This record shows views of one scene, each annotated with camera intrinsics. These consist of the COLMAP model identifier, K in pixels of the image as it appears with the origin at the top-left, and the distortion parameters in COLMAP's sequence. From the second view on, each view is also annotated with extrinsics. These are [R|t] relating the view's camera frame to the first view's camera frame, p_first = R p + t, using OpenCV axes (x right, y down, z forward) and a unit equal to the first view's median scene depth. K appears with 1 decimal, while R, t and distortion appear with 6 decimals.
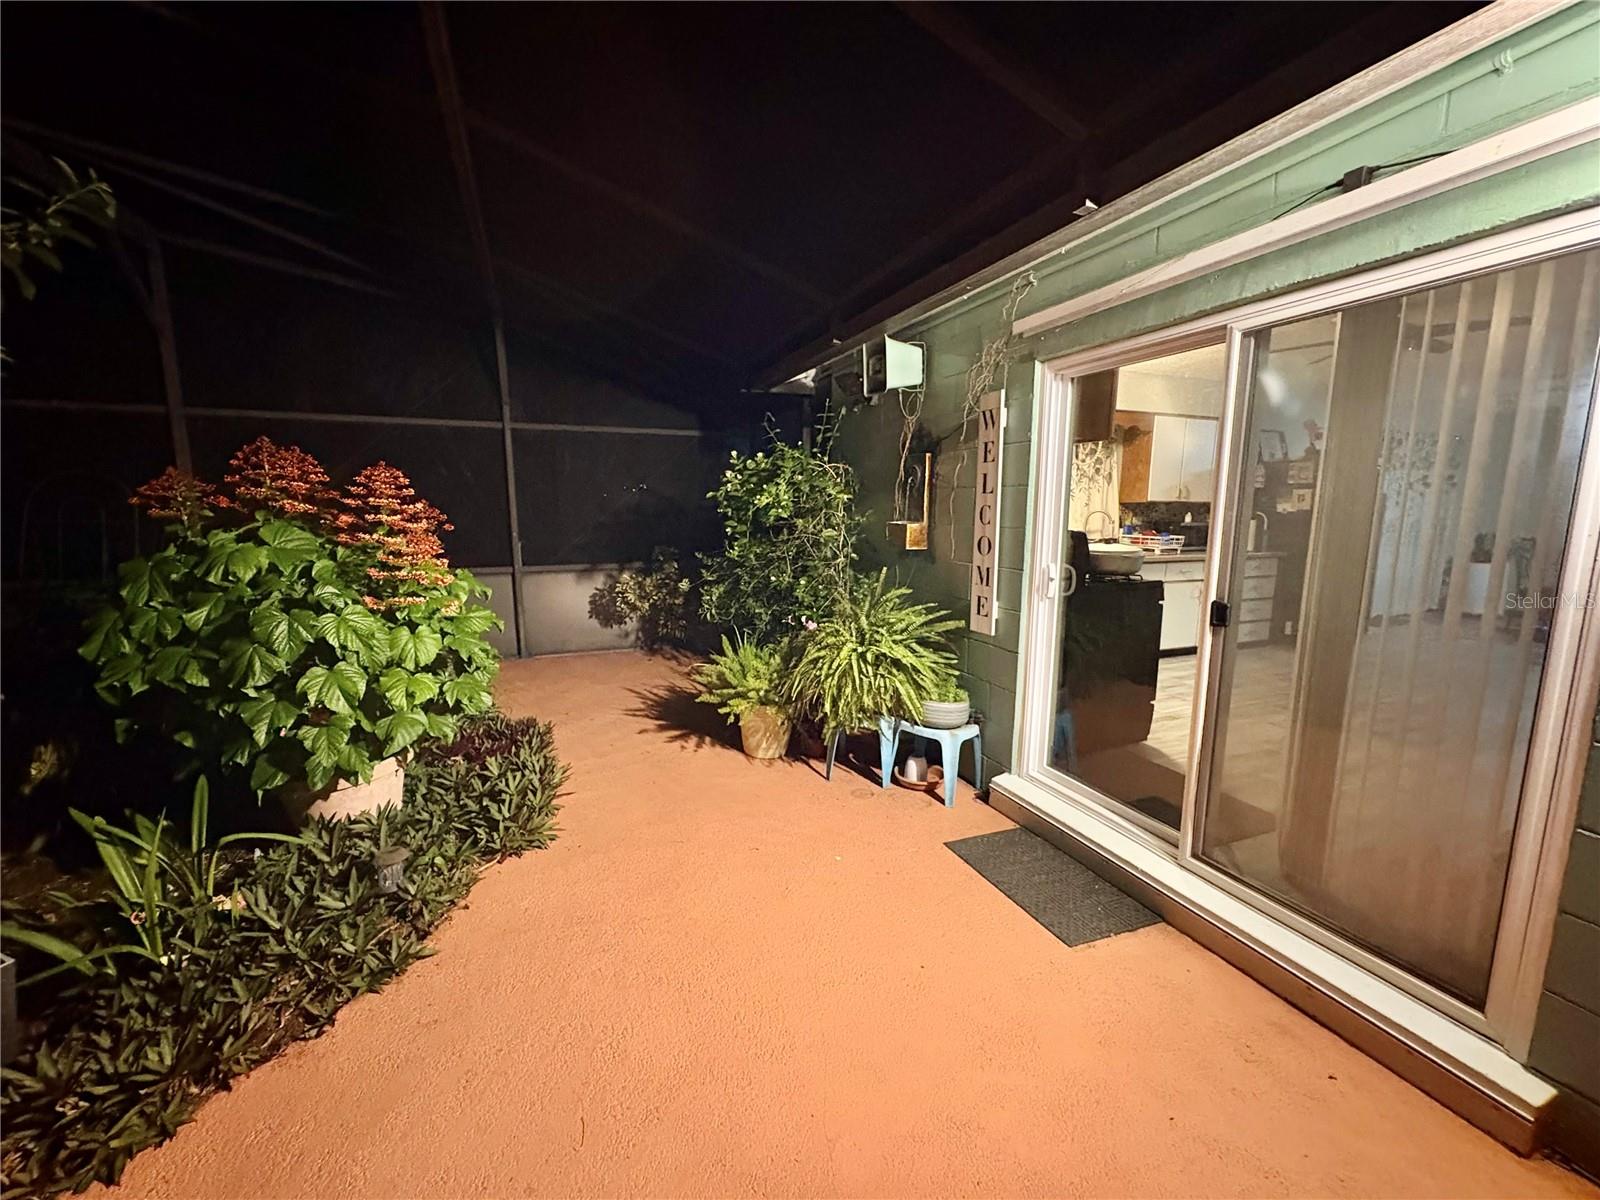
lens RADIAL K [[641.8, 0, 800.9], [0, 641.8, 601.3], [0, 0, 1]] dist [0.000856, -0.000435]
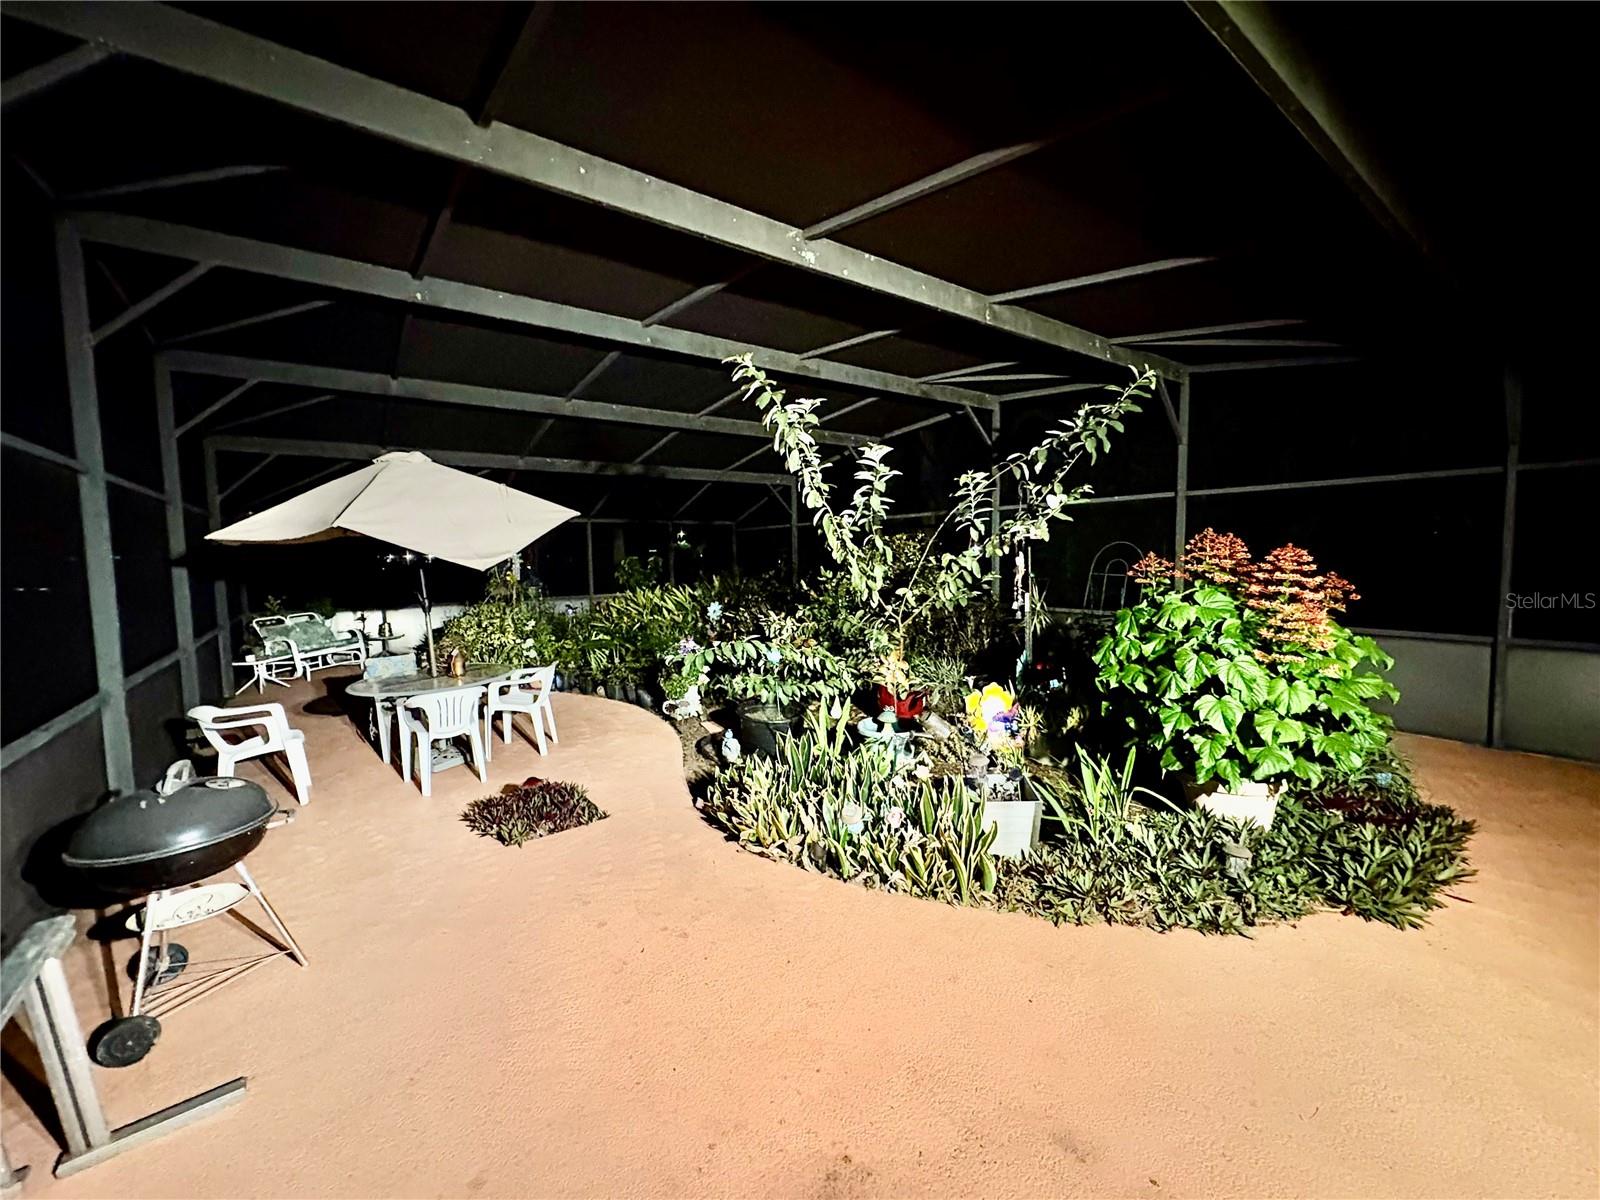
lens RADIAL K [[641.8, 0, 801.7], [0, 641.8, 598.8], [0, 0, 1]] dist [0.000856, -0.000435]
pose [[0.254960, 0.064496, -0.964798, 0.324137], [-0.130495, 0.990940, 0.031758, -0.031030], [0.958106, 0.117804, 0.261067, -0.220840]]
